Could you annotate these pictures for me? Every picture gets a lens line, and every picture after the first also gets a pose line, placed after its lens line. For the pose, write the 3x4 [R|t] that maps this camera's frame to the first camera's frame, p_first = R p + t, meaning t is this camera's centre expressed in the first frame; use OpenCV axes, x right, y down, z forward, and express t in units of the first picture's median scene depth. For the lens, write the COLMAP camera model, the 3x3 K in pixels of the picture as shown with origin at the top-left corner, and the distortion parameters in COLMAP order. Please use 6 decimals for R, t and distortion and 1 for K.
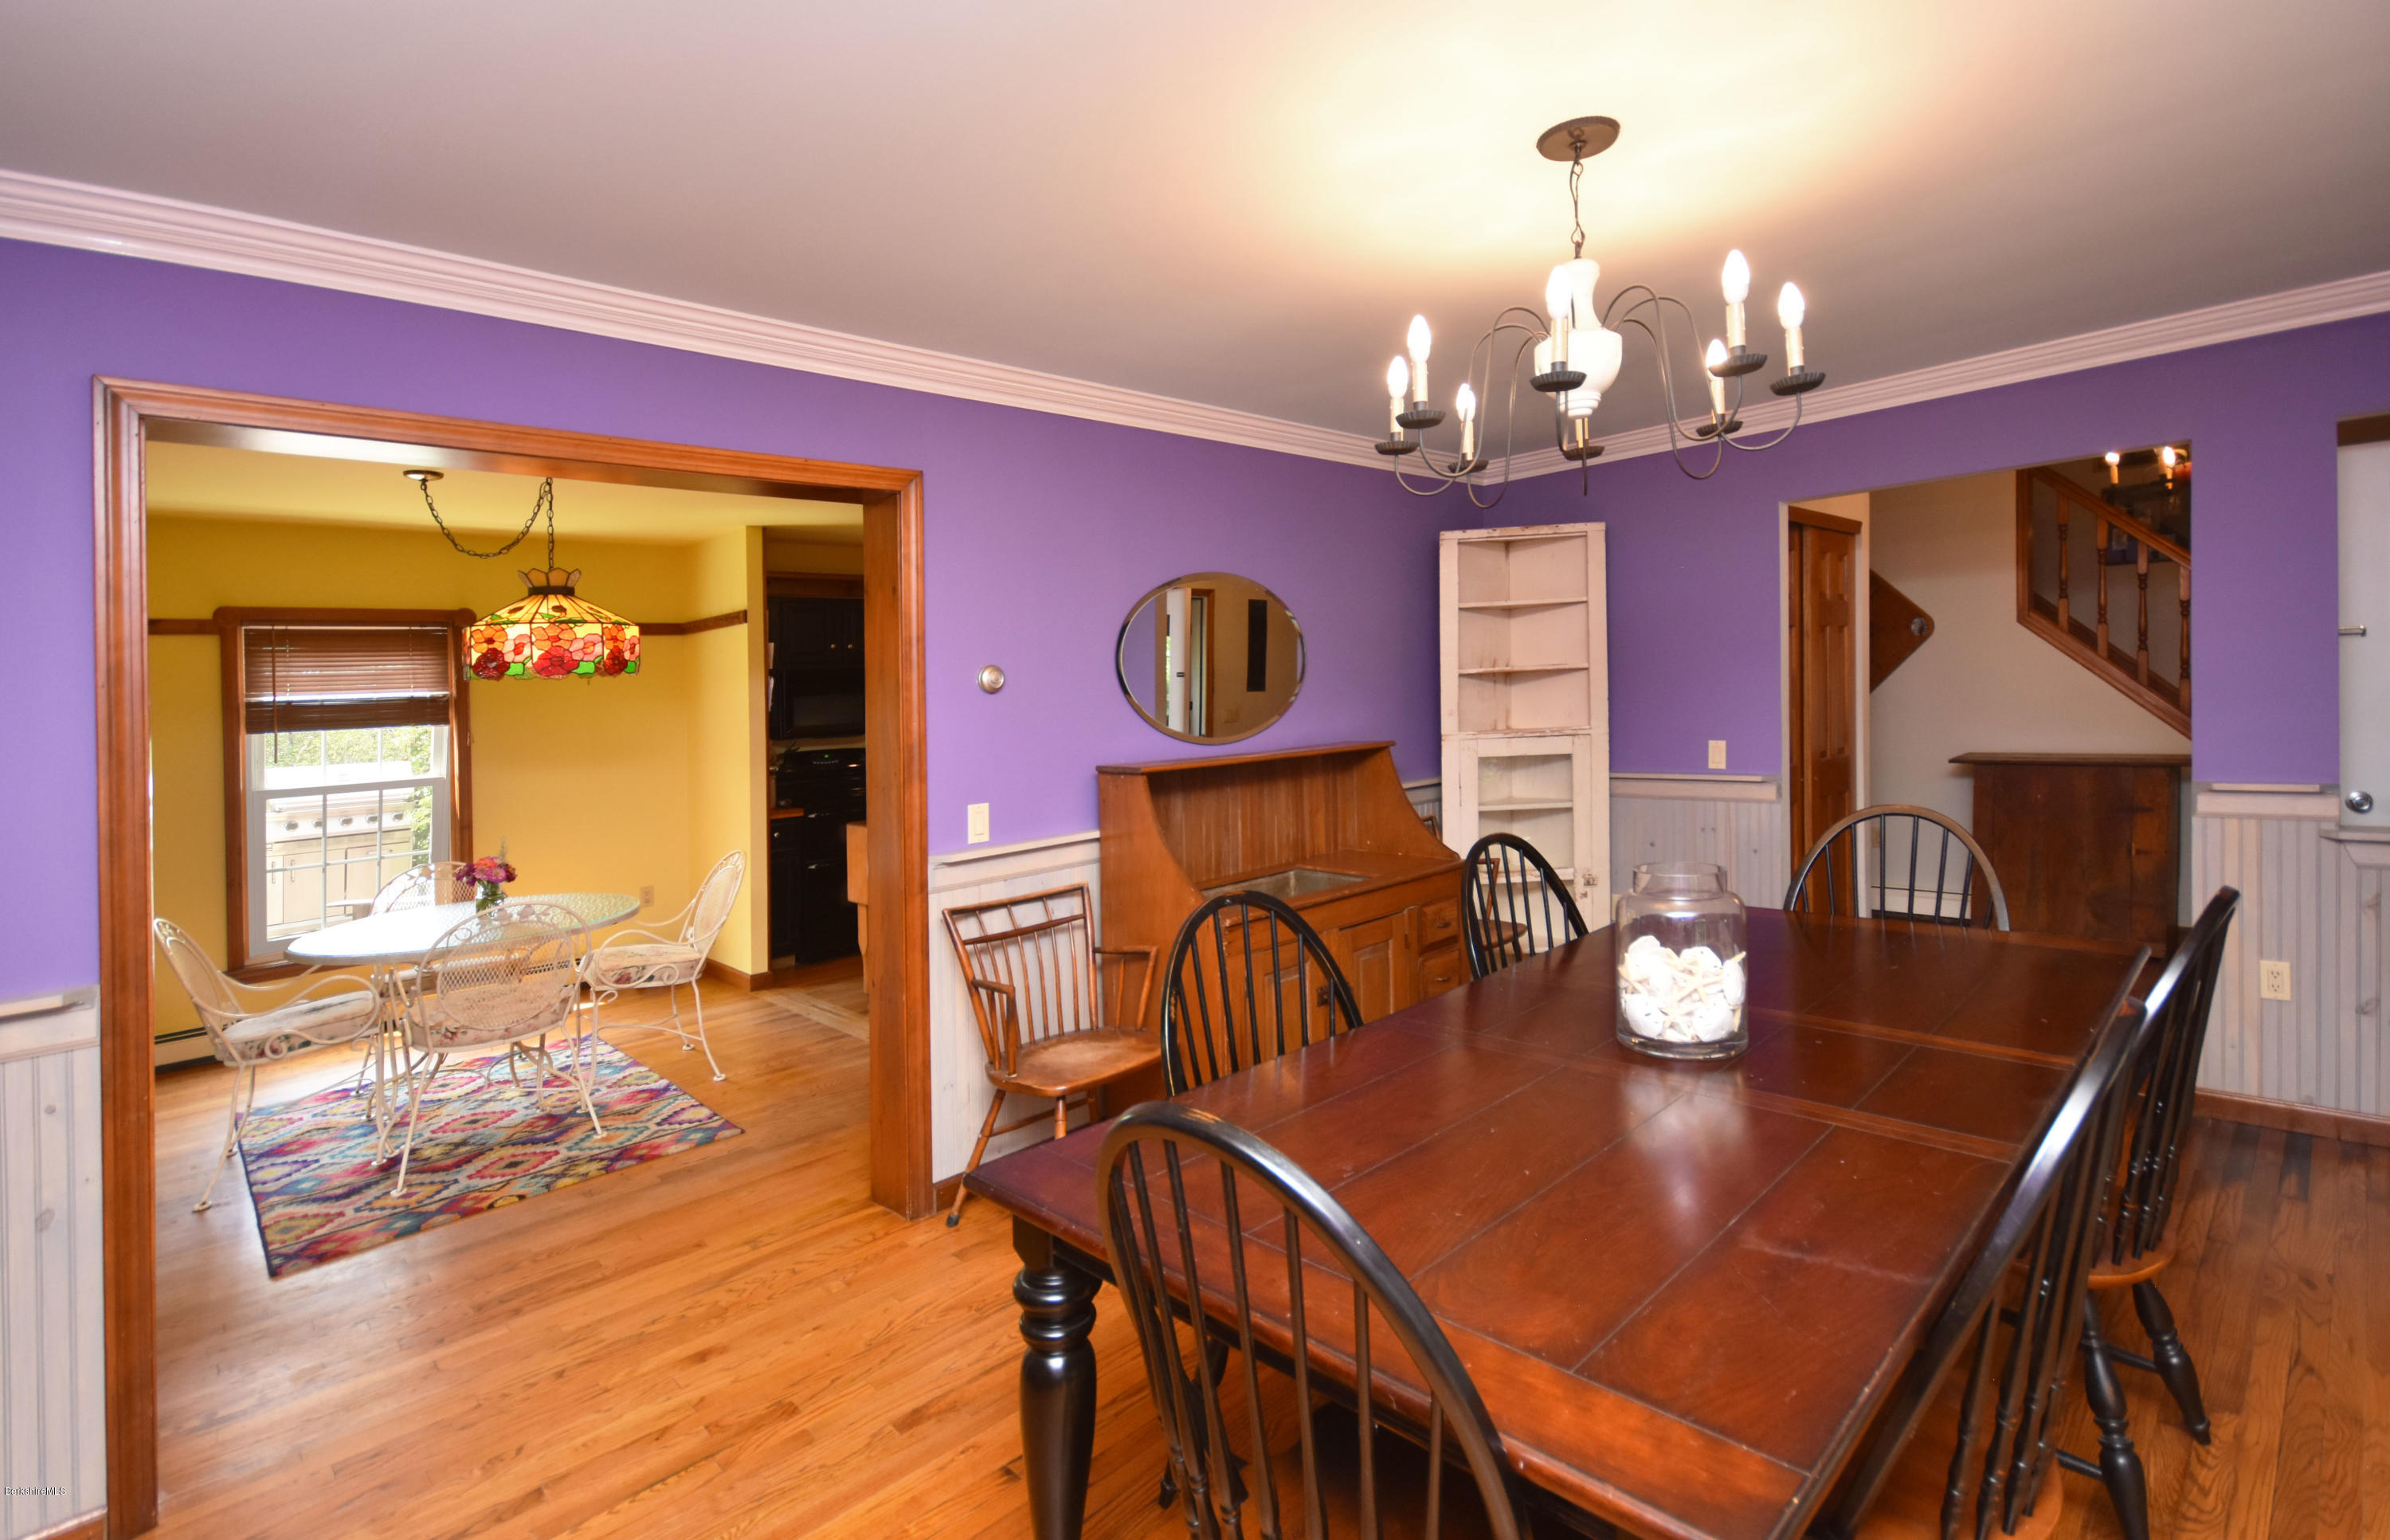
lens RADIAL K [[1123.5, 0, 1203.9], [0, 1123.5, 765.8], [0, 0, 1]] dist [-0.004663, -0.000356]
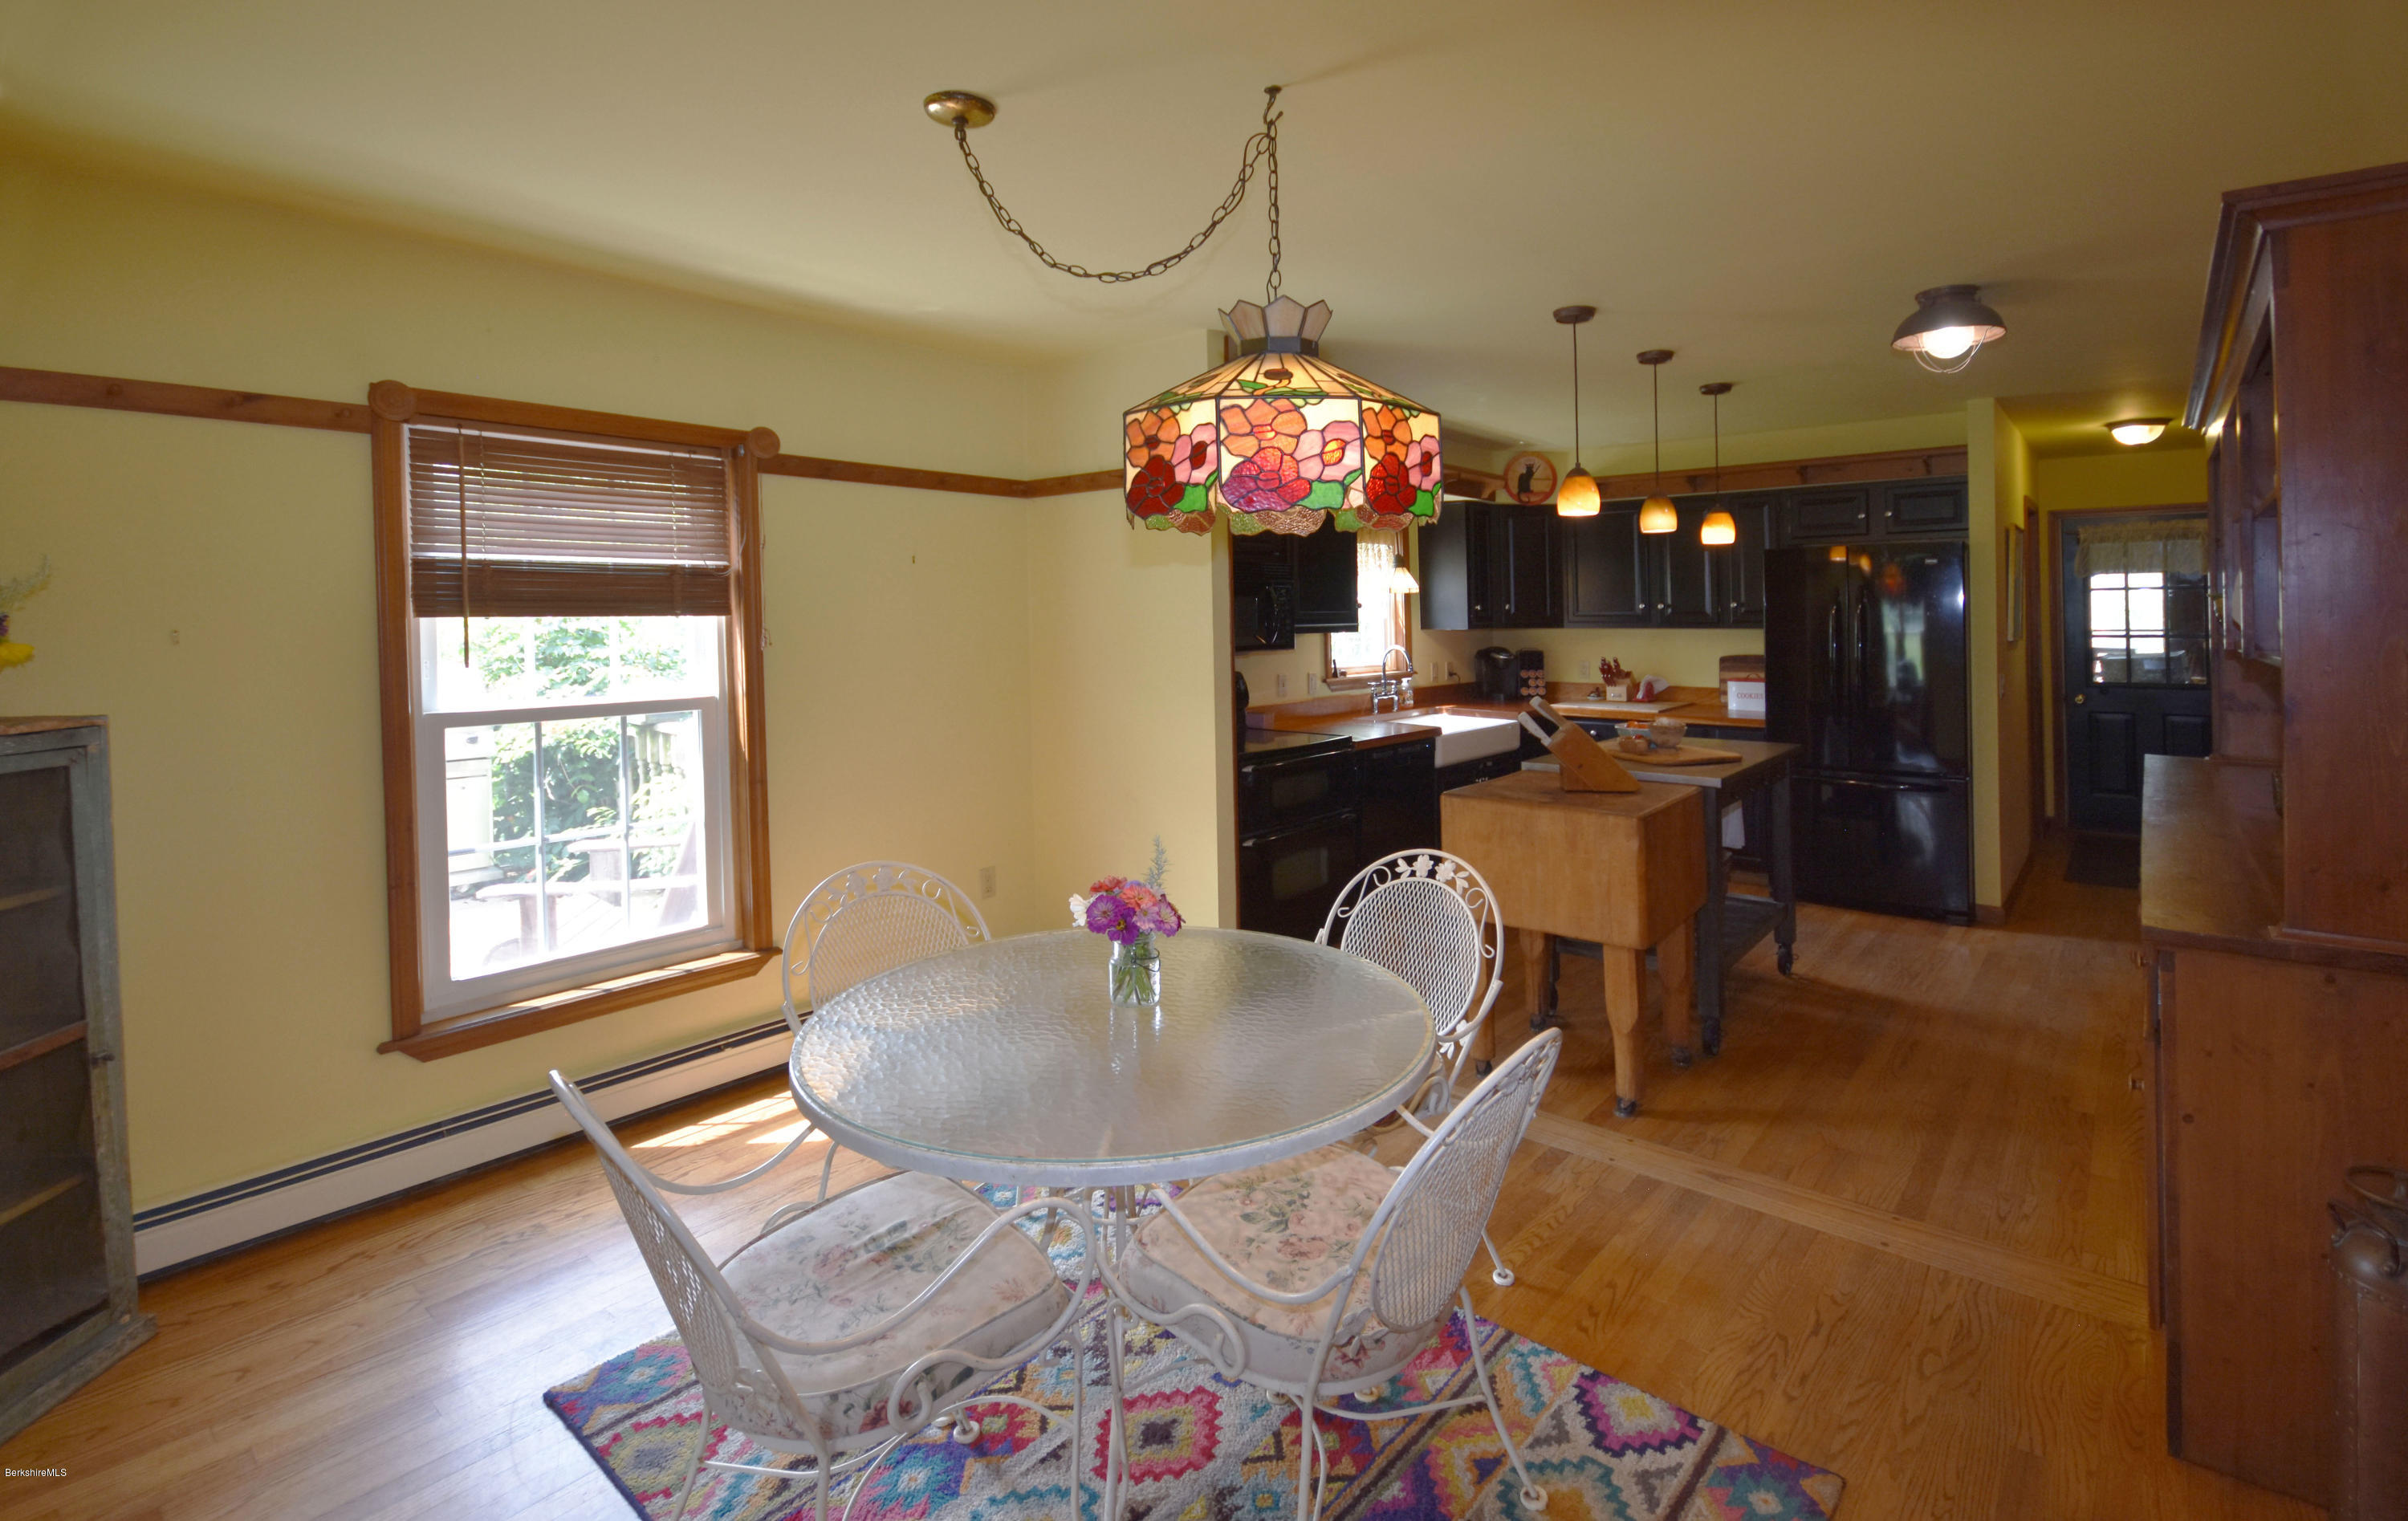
lens RADIAL K [[1073.2, 0, 1207.2], [0, 1073.2, 752.2], [0, 0, 1]] dist [0.003039, 0.000220]
pose [[0.994568, 0.017655, 0.102581, -0.522450], [-0.022990, 0.998431, 0.051056, 0.002991], [-0.101519, -0.053137, 0.993414, 0.427852]]
